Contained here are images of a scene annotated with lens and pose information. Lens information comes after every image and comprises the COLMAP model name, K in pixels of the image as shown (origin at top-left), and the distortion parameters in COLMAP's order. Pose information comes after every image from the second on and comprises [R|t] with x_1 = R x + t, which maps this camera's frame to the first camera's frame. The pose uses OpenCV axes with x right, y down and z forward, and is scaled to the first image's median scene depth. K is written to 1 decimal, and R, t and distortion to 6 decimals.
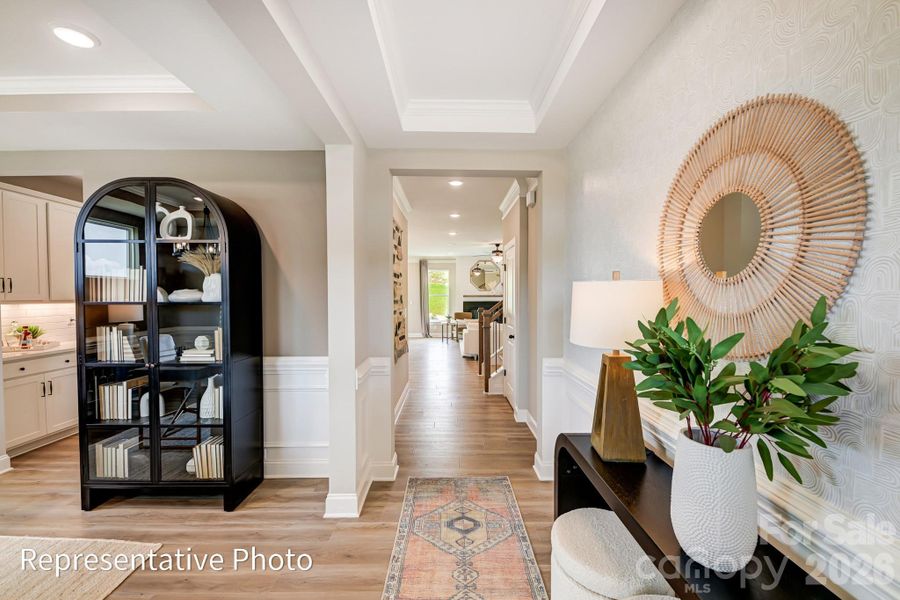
lens RADIAL K [[361.5, 0, 446.7], [0, 361.5, 299.8], [0, 0, 1]] dist [0.011950, -0.005275]
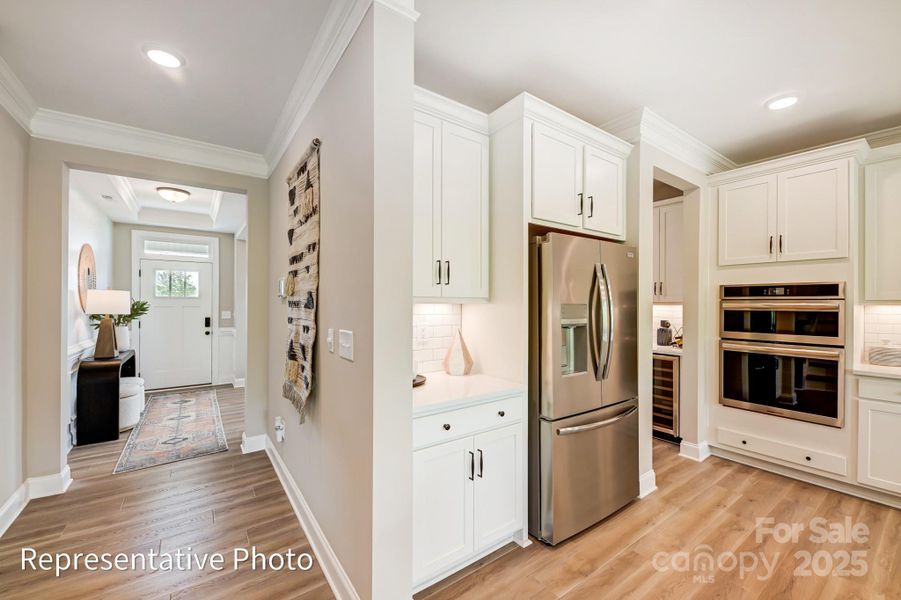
lens RADIAL K [[361.9, 0, 446.6], [0, 361.9, 304.4], [0, 0, 1]] dist [0.011950, -0.005275]
pose [[-0.817229, 0.000545, -0.576313, -0.007348], [-0.010357, 0.999824, 0.015631, -0.010995], [0.576220, 0.018743, -0.817080, 2.930137]]
